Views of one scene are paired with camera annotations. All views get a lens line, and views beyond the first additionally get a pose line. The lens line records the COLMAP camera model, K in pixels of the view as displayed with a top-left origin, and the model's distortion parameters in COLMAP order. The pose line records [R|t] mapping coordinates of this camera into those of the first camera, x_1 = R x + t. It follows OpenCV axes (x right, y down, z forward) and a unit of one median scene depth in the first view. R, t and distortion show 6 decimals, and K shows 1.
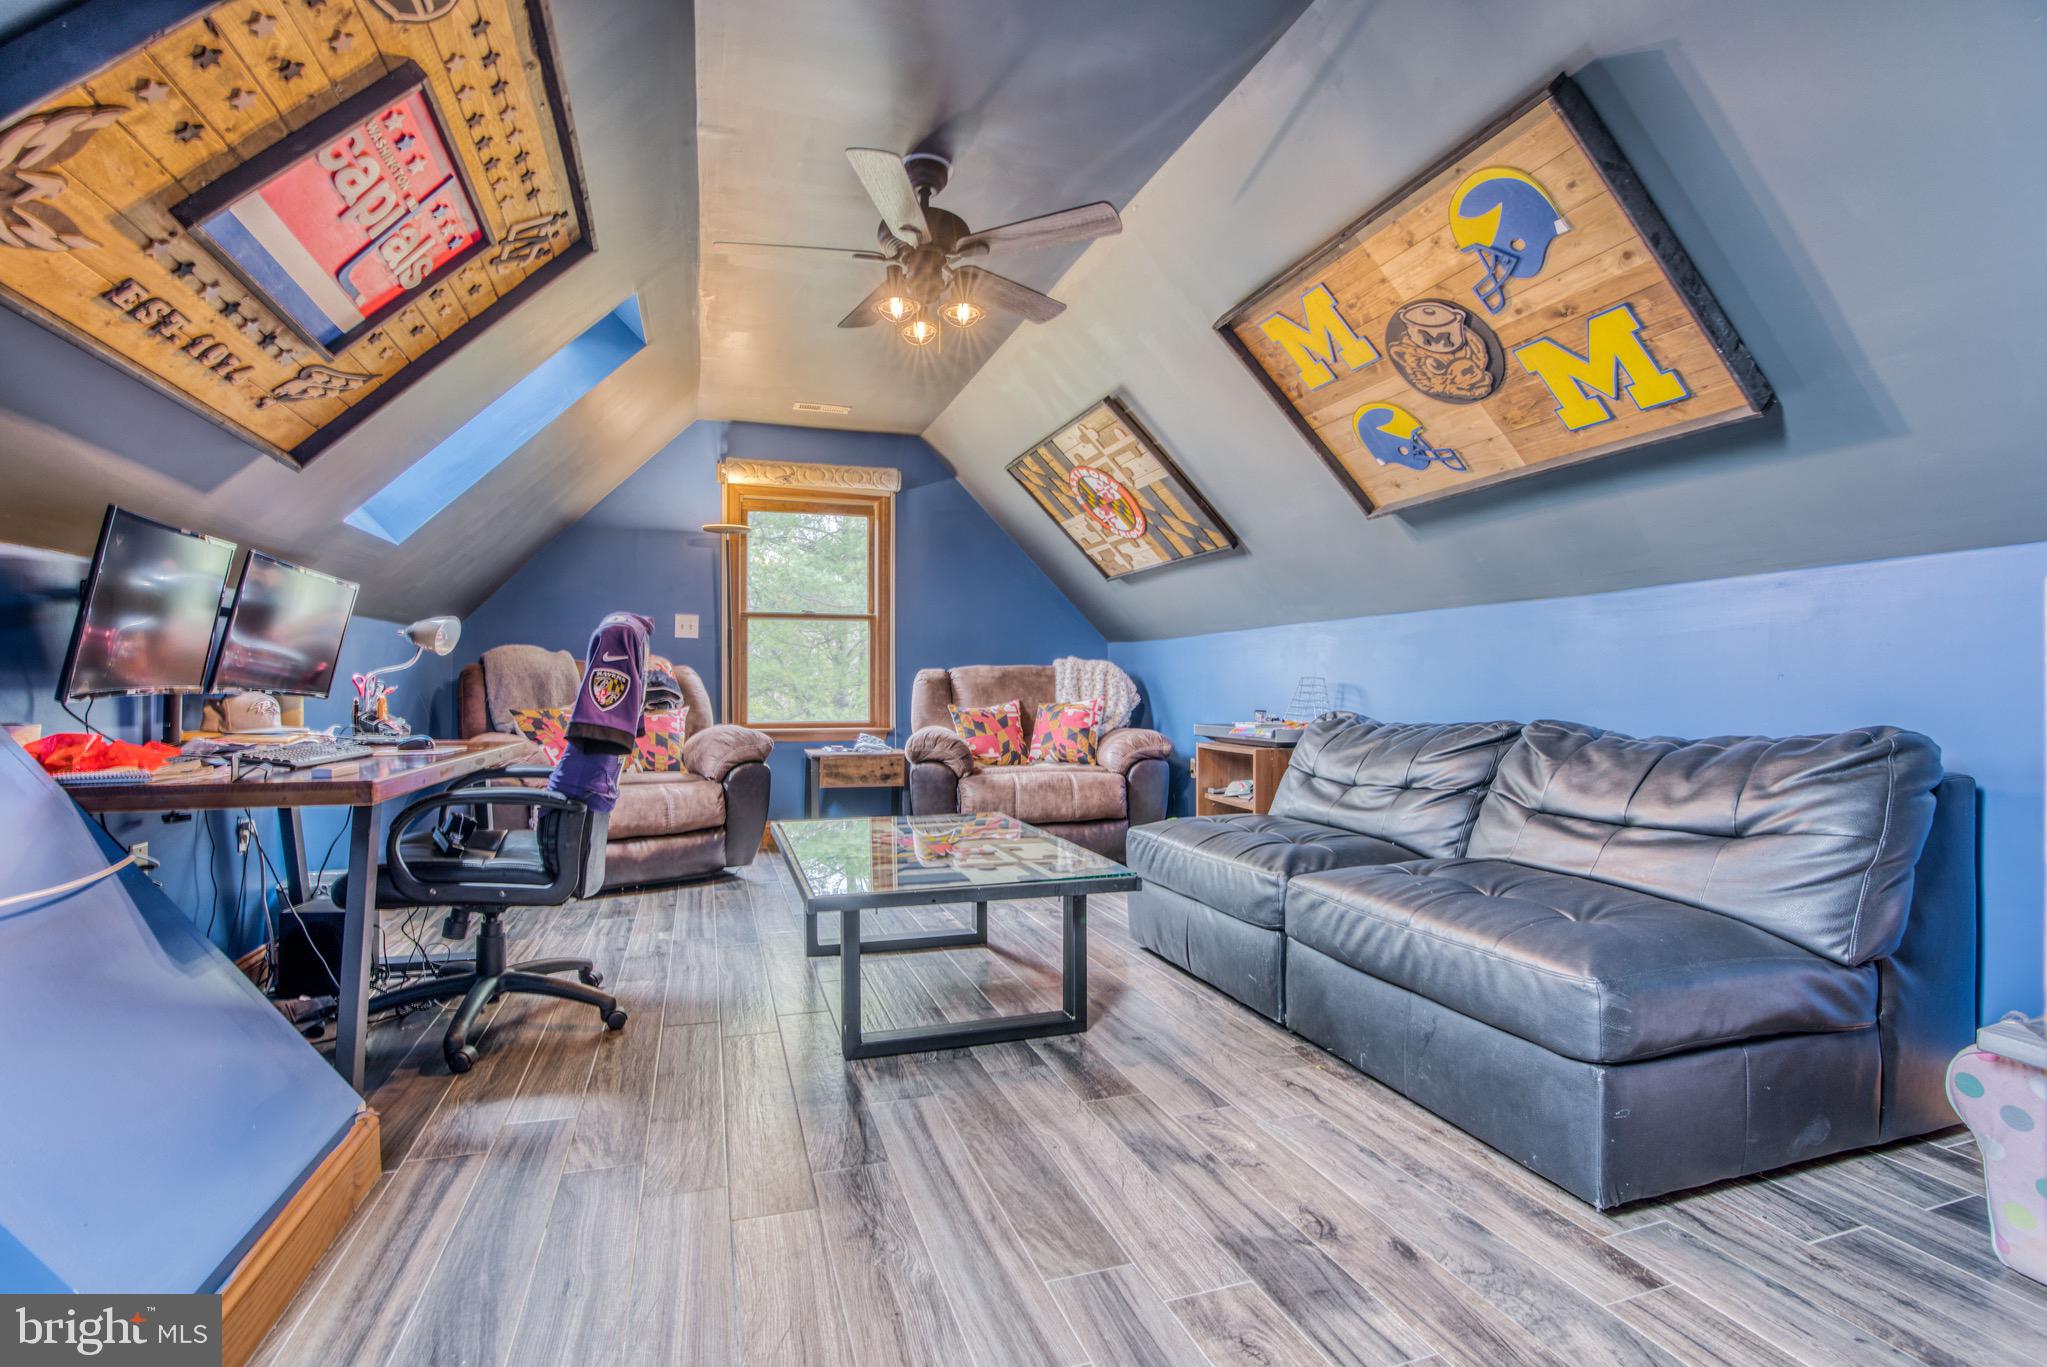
lens RADIAL K [[937.6, 0, 1003.6], [0, 937.6, 691.1], [0, 0, 1]] dist [-0.067408, 0.024595]
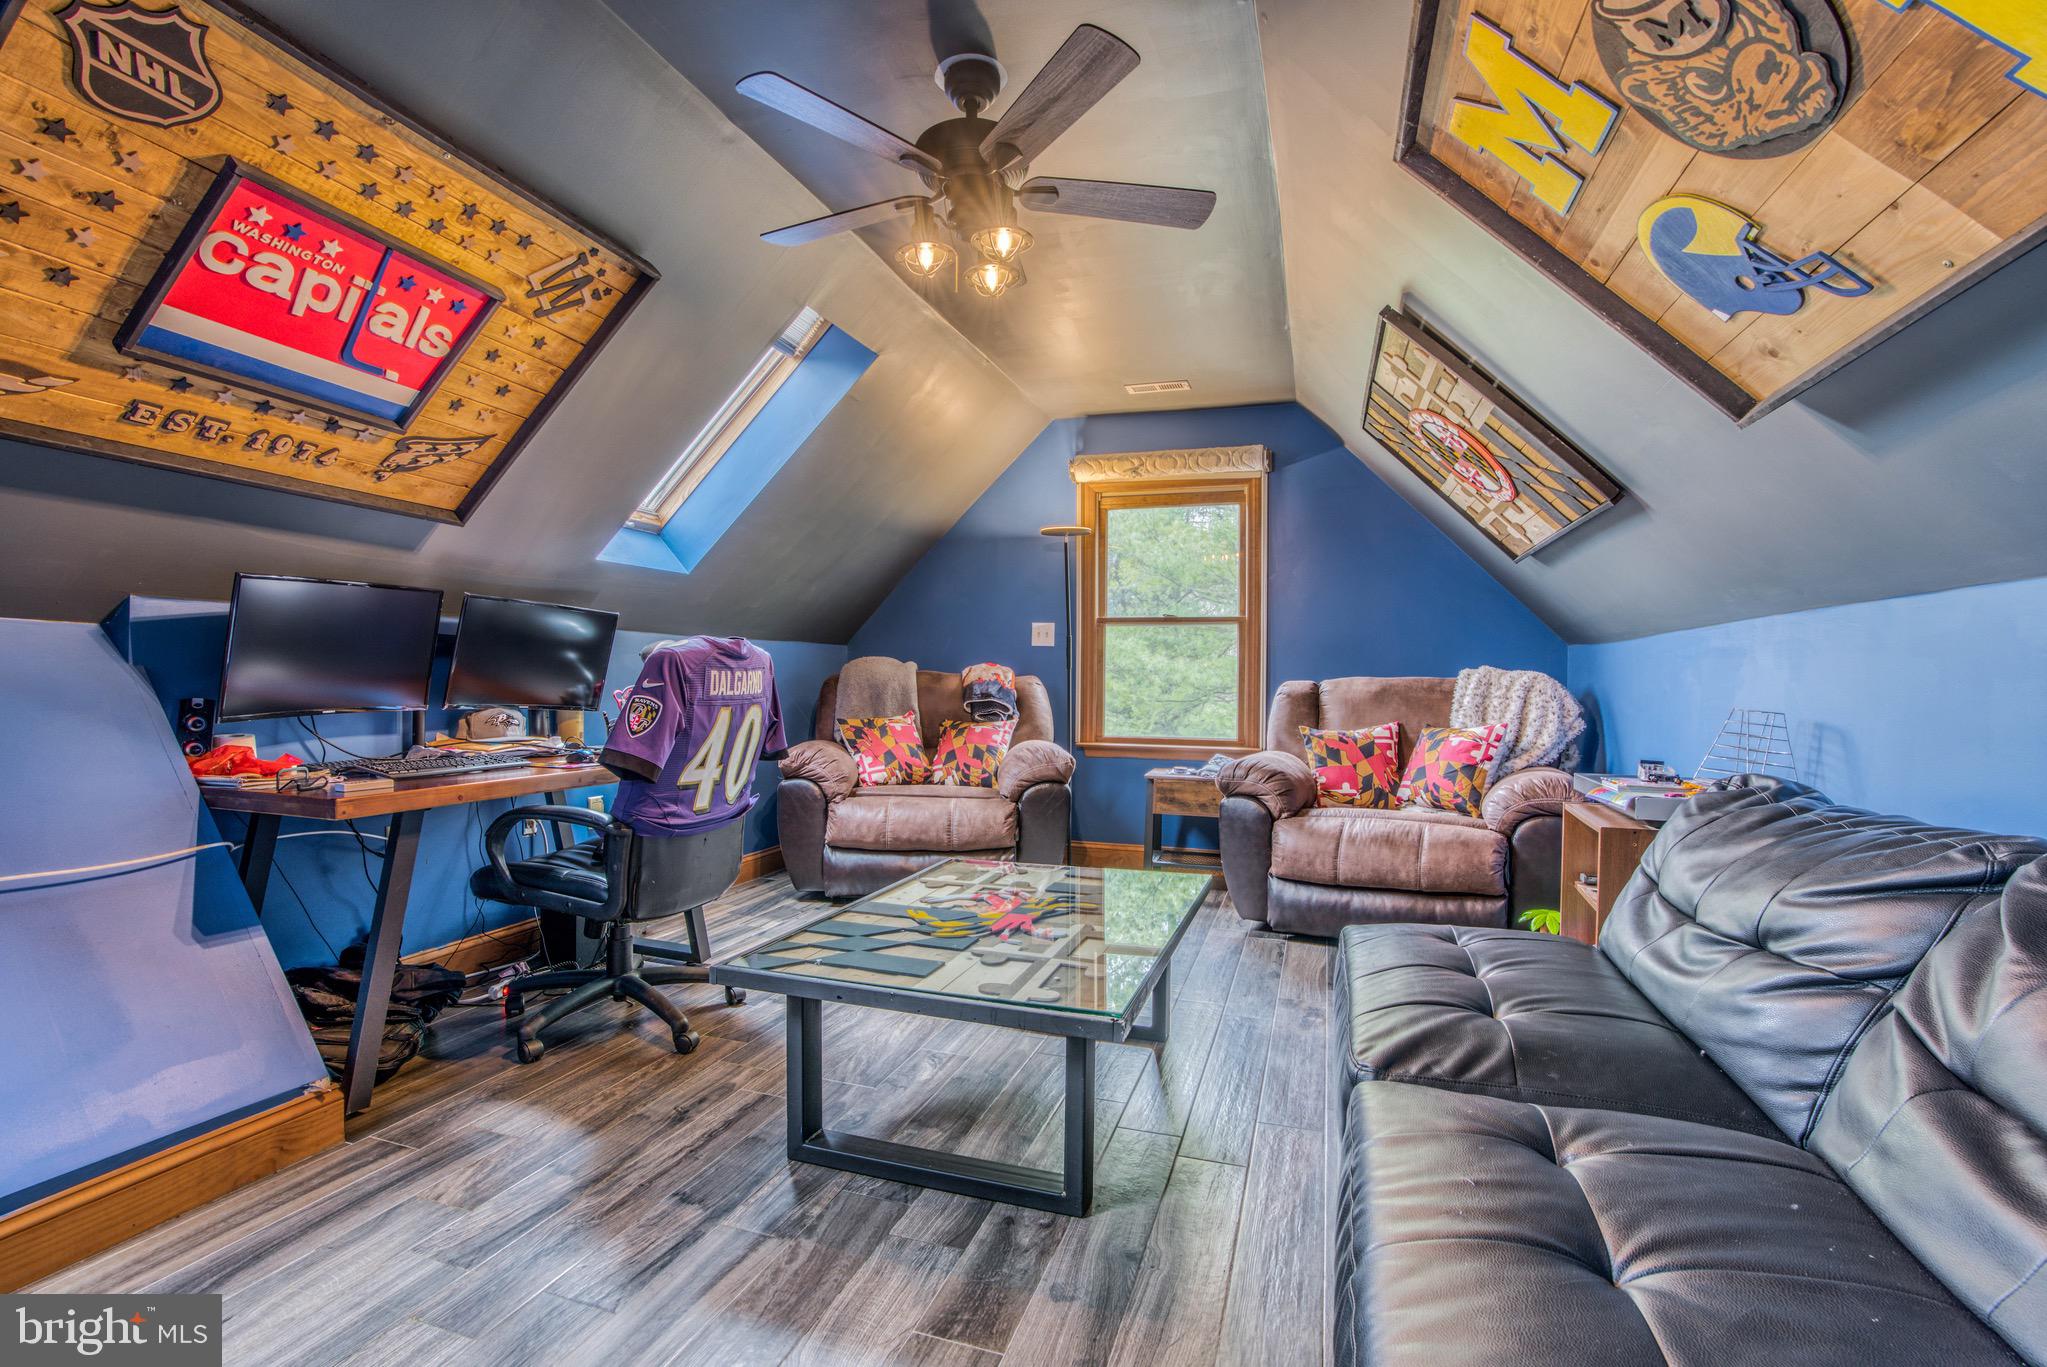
lens RADIAL K [[937.6, 0, 1002.2], [0, 937.6, 690.7], [0, 0, 1]] dist [-0.067408, 0.024595]
pose [[0.801153, 0.014695, -0.598279, 0.235362], [-0.012304, 0.999892, 0.008082, -0.020518], [0.598333, 0.000886, 0.801247, 0.209884]]
